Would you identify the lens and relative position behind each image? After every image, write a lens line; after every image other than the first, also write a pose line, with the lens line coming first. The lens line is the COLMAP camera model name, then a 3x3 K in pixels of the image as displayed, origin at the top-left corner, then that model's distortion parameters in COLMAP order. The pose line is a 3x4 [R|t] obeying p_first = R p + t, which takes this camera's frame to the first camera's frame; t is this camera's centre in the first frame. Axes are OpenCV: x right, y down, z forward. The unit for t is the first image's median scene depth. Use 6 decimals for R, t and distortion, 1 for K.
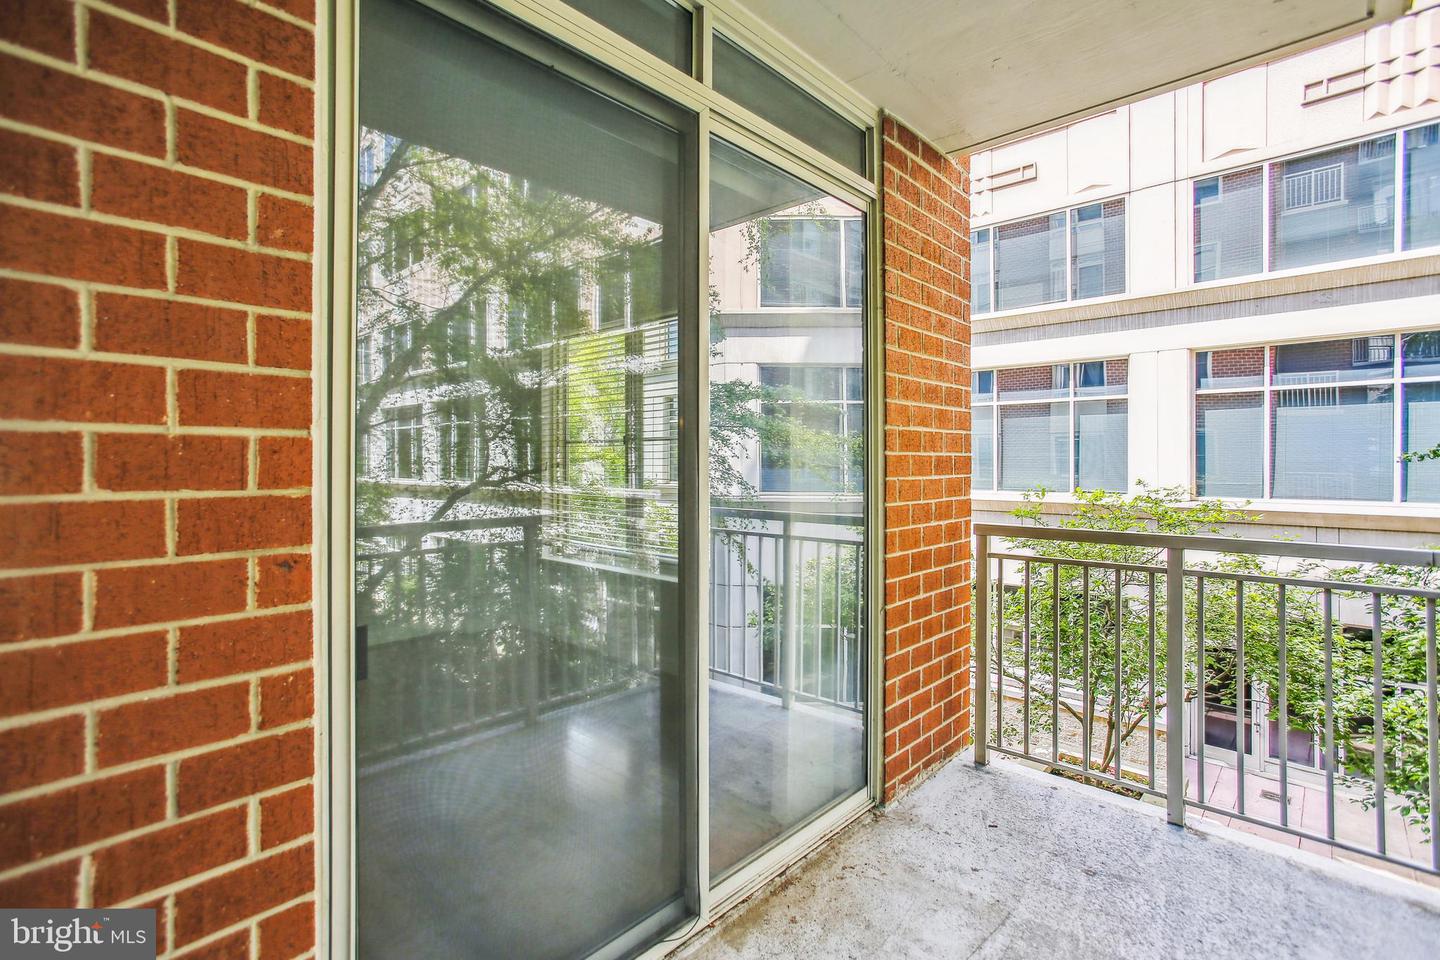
lens RADIAL K [[699.3, 0, 722.8], [0, 699.3, 468.6], [0, 0, 1]] dist [0.001817, 0.001166]
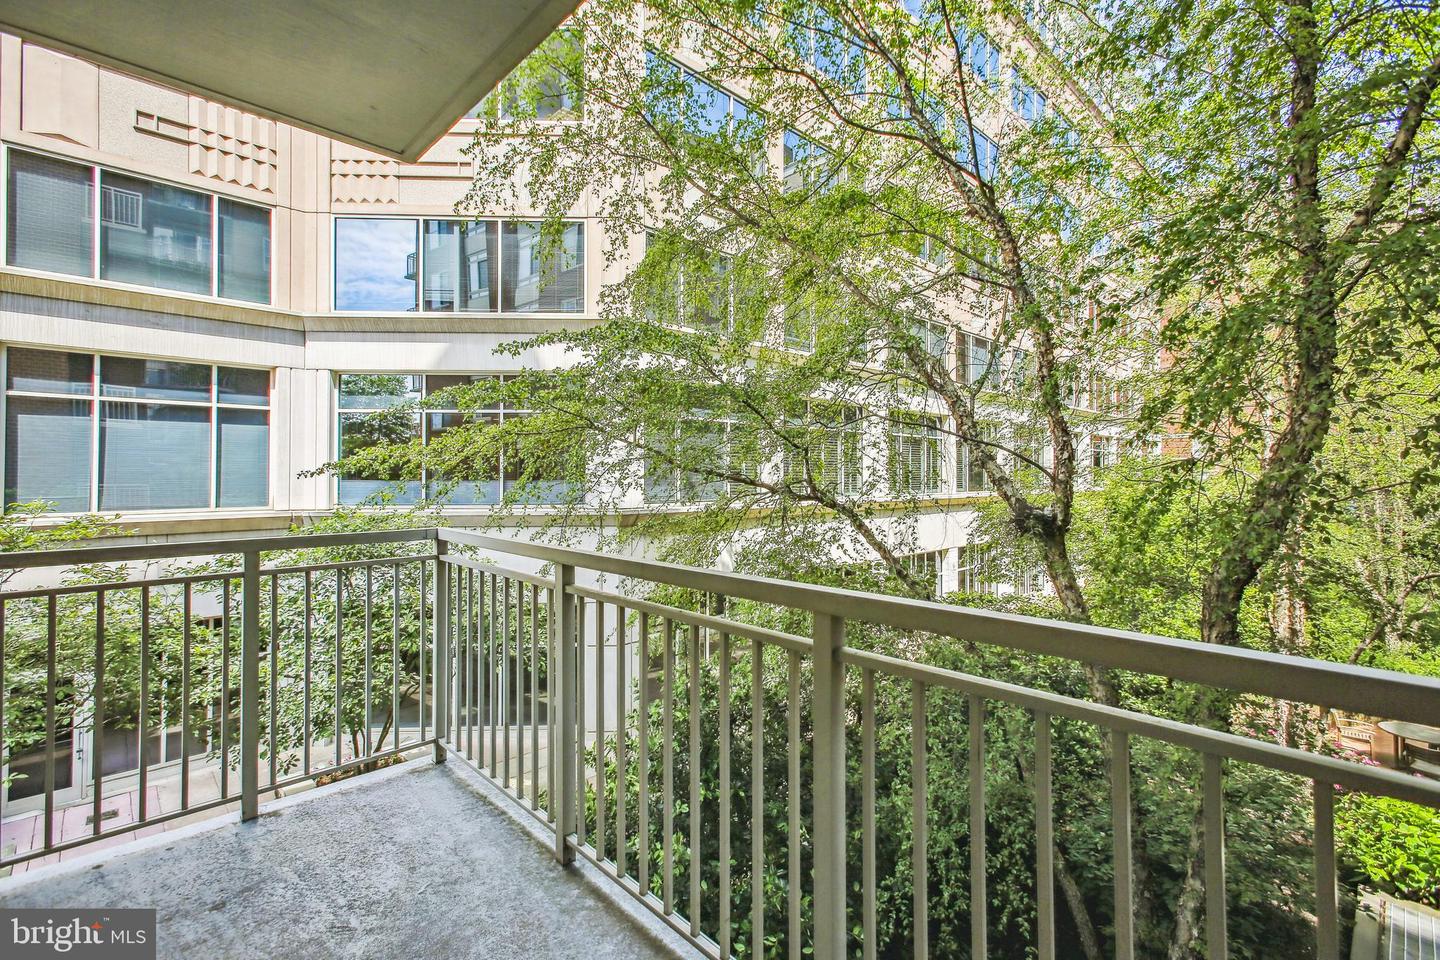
lens RADIAL K [[654.8, 0, 720.0], [0, 654.8, 480.0], [0, 0, 1]] dist [0.014708, 0.000648]
pose [[0.028801, -0.008141, 0.999552, -0.134445], [0.010892, 0.999910, 0.007830, 0.002149], [-0.999526, 0.010661, 0.028887, 0.116050]]
